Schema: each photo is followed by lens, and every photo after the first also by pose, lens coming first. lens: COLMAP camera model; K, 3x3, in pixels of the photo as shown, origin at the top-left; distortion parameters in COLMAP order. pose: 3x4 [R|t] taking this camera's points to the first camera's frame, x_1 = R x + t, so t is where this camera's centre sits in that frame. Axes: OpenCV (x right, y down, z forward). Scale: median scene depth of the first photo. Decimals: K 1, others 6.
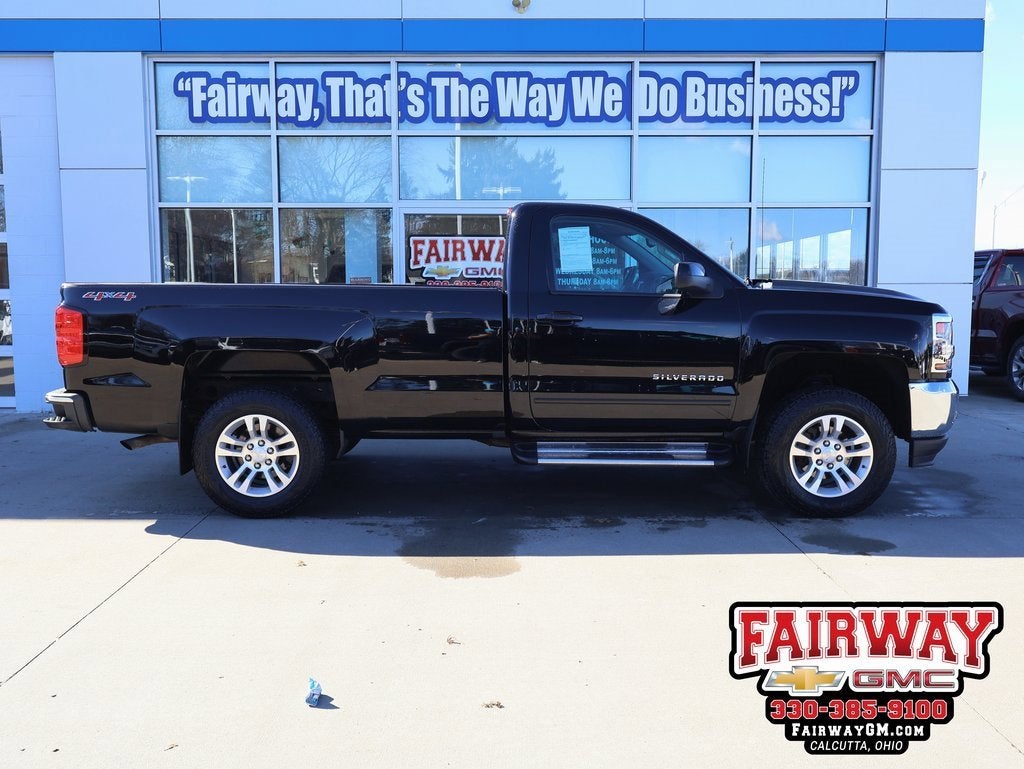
lens RADIAL K [[904.1, 0, 502.0], [0, 904.1, 384.0], [0, 0, 1]] dist [-0.002051, 0.004634]
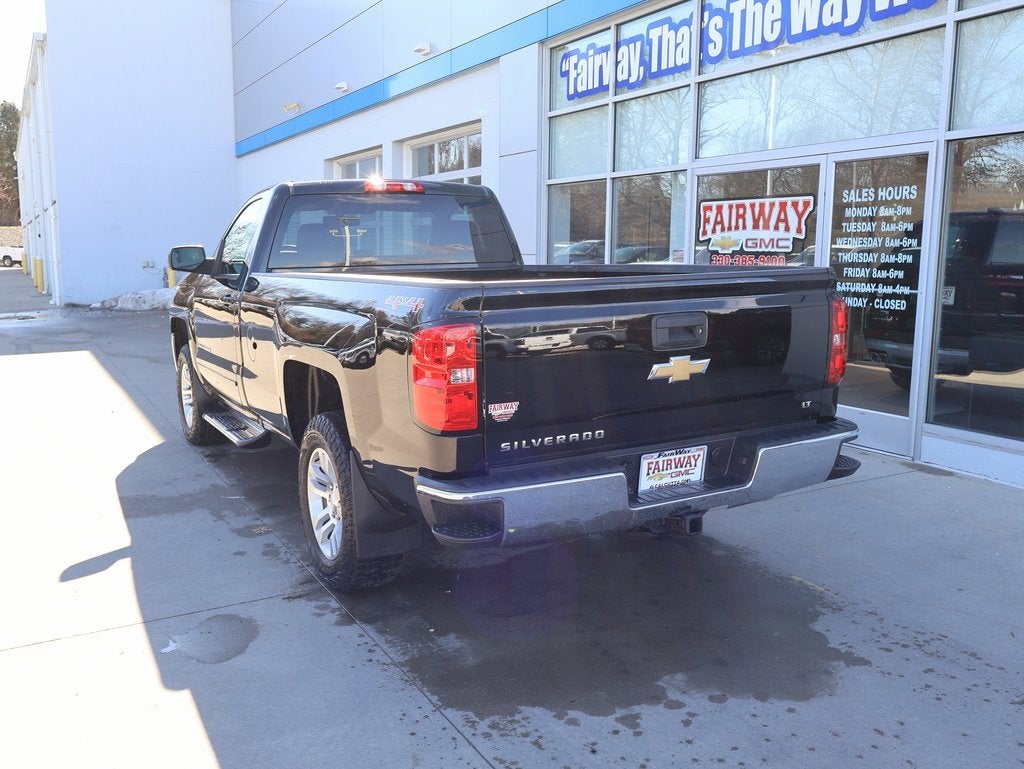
lens RADIAL K [[904.1, 0, 502.0], [0, 904.1, 384.0], [0, 0, 1]] dist [-0.002051, 0.004634]
pose [[0.476183, 0.133328, -0.869179, 0.572828], [-0.094008, 0.990492, 0.100435, -0.062583], [0.874307, 0.033884, 0.484190, 0.438209]]
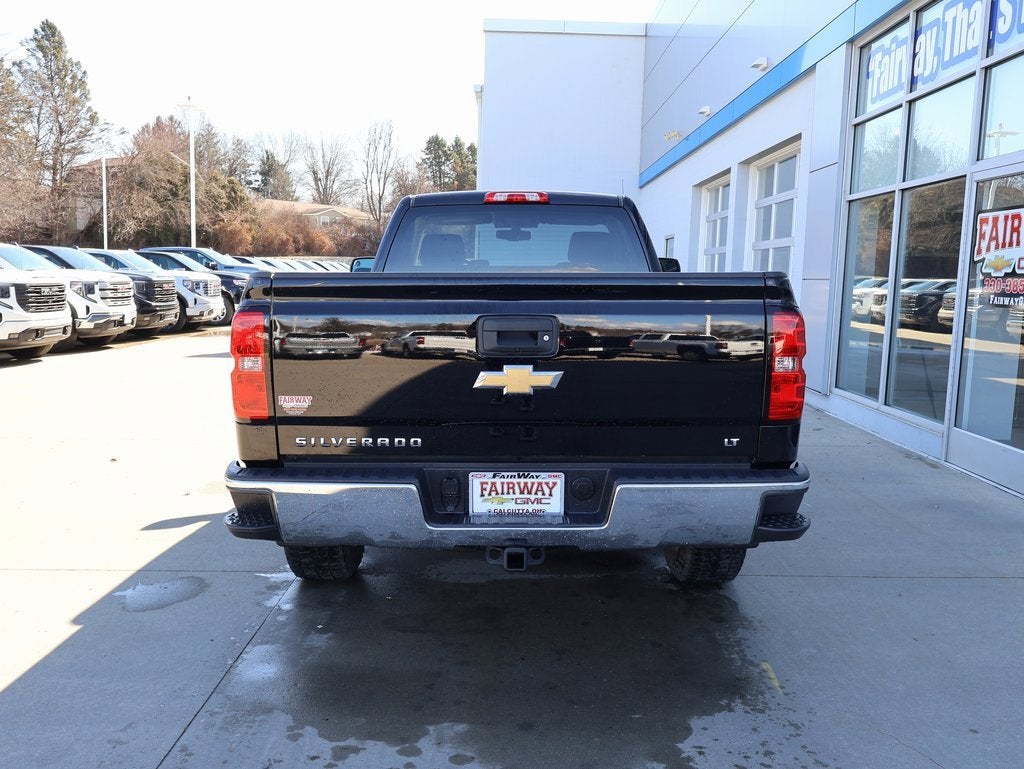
lens RADIAL K [[904.1, 0, 502.0], [0, 904.1, 384.0], [0, 0, 1]] dist [-0.002051, 0.004634]
pose [[-0.016037, 0.119626, -0.992690, 0.605625], [-0.123669, 0.984957, 0.120692, -0.074698], [0.992194, 0.124700, -0.001001, 0.665243]]
